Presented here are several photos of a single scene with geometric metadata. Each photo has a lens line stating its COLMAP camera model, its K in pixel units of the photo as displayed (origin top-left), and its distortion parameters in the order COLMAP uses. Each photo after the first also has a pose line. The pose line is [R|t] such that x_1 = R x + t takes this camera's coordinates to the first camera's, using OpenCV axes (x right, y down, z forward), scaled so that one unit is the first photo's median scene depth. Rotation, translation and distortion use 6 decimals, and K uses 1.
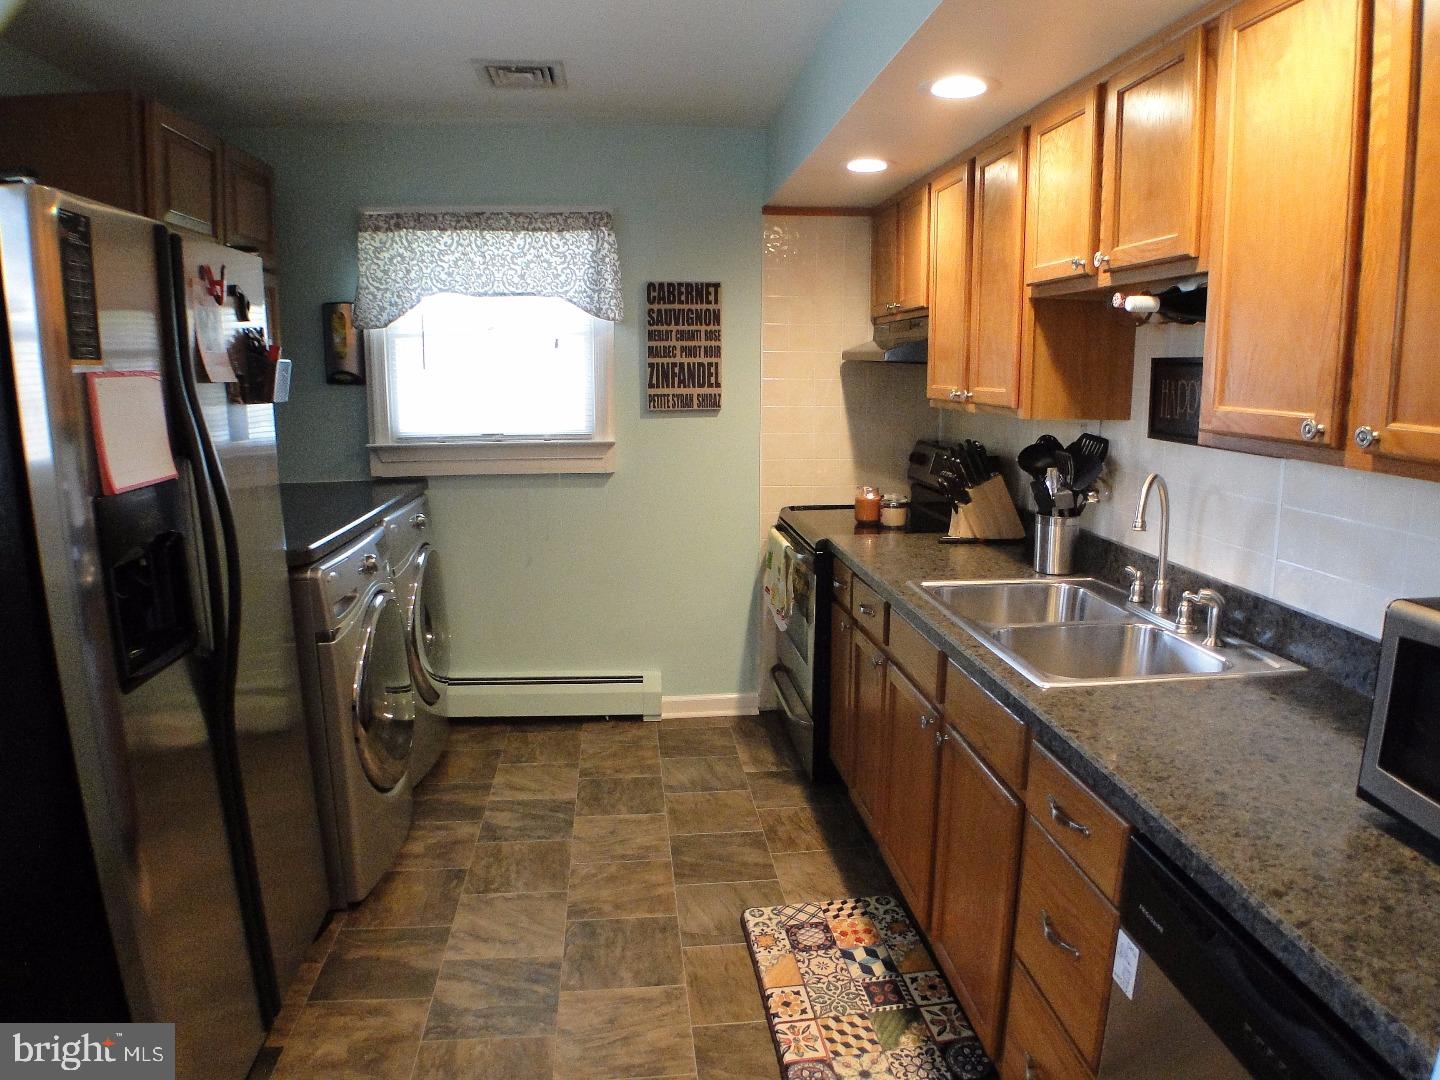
lens RADIAL K [[927.0, 0, 720.5], [0, 927.0, 533.0], [0, 0, 1]] dist [-0.130063, 0.022336]
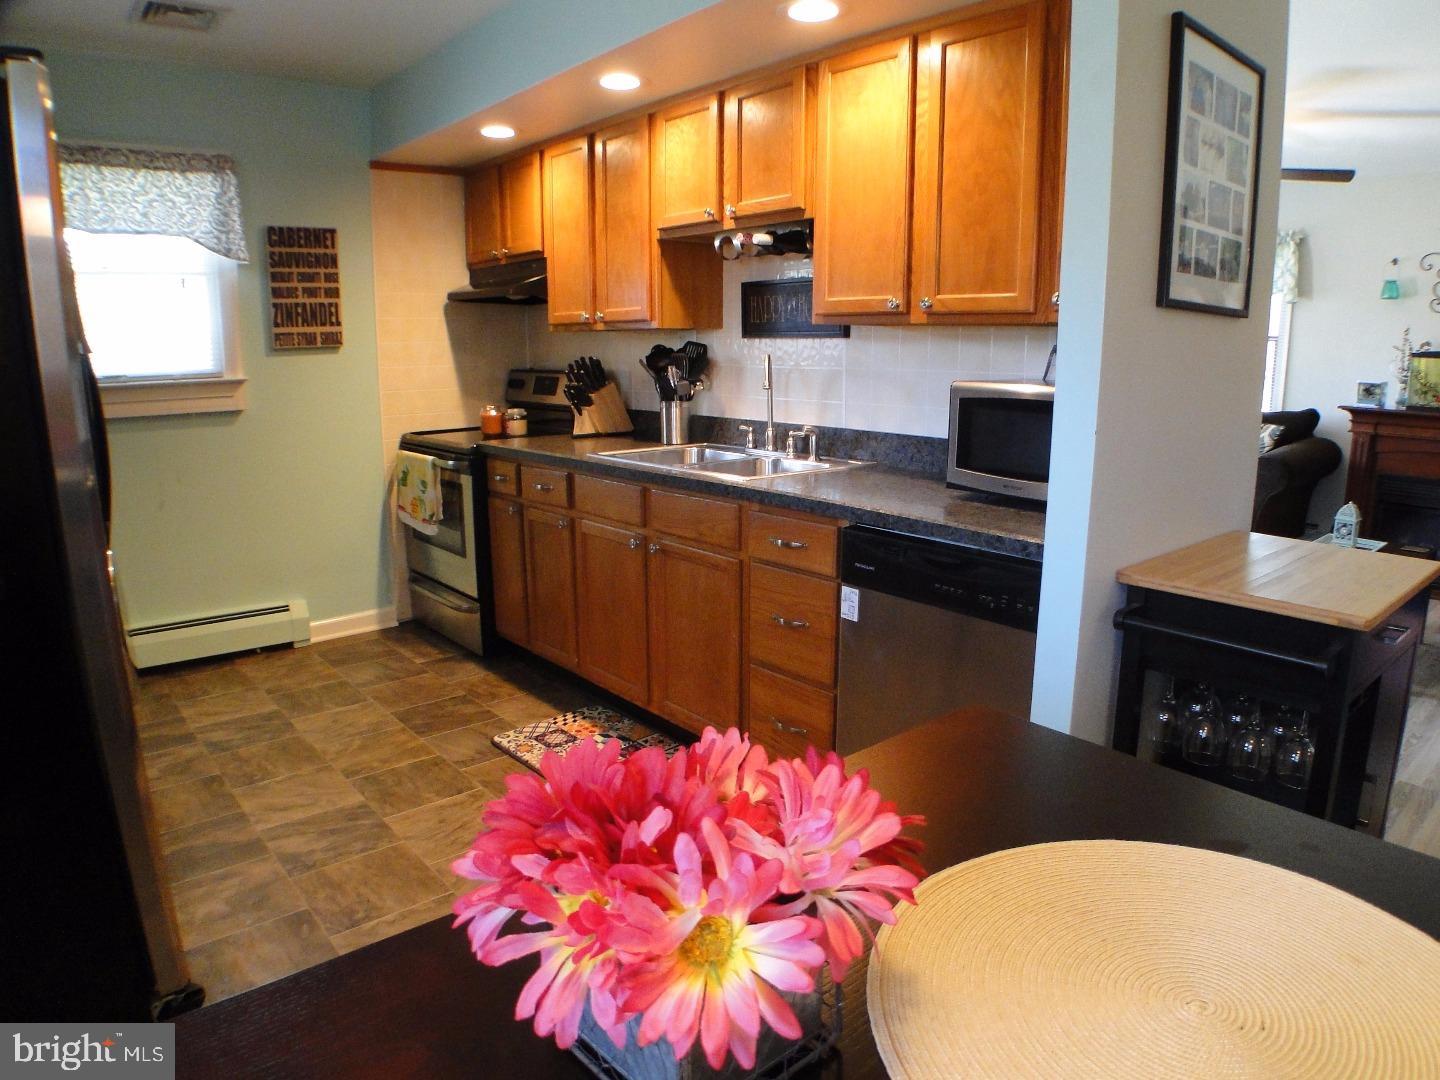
lens RADIAL K [[927.0, 0, 727.4], [0, 927.0, 546.4], [0, 0, 1]] dist [-0.130063, 0.022336]
pose [[0.820841, -0.120892, 0.558216, -0.322345], [0.100894, 0.992664, 0.066618, 0.097892], [-0.562175, 0.001637, 0.827017, -0.167839]]
